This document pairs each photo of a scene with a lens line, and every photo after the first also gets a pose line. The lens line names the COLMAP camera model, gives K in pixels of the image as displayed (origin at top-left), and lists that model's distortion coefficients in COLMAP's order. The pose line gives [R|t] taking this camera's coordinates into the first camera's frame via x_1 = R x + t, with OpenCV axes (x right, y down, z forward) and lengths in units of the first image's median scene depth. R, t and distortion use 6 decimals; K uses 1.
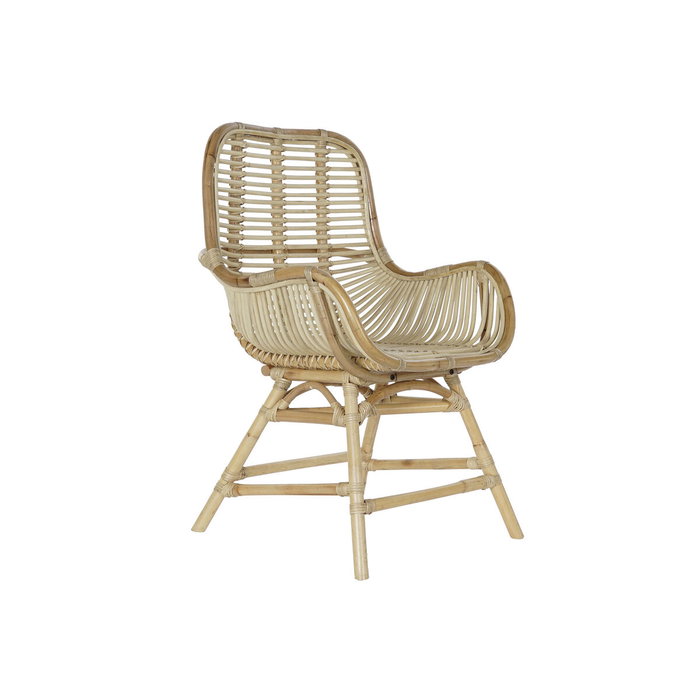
lens RADIAL K [[2055.5, 0, 350.0], [0, 2055.5, 350.0], [0, 0, 1]] dist [-0.030873, -0.088202]
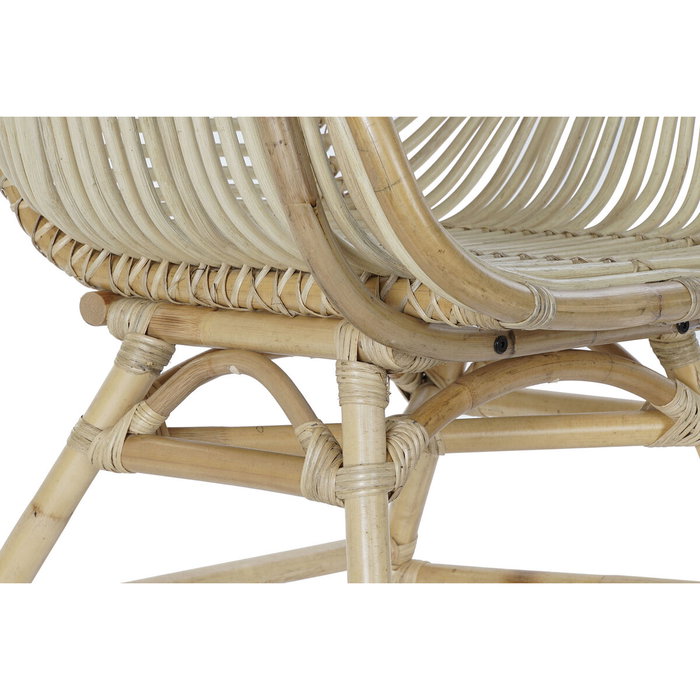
lens RADIAL K [[2986.0, 0, 350.0], [0, 2986.0, 350.0], [0, 0, 1]] dist [0.385920, 4.540270]
pose [[0.999775, 0.020827, 0.004050, -0.003300], [-0.020984, 0.998827, 0.043631, -0.004636], [-0.003136, -0.043706, 0.999040, 0.543333]]
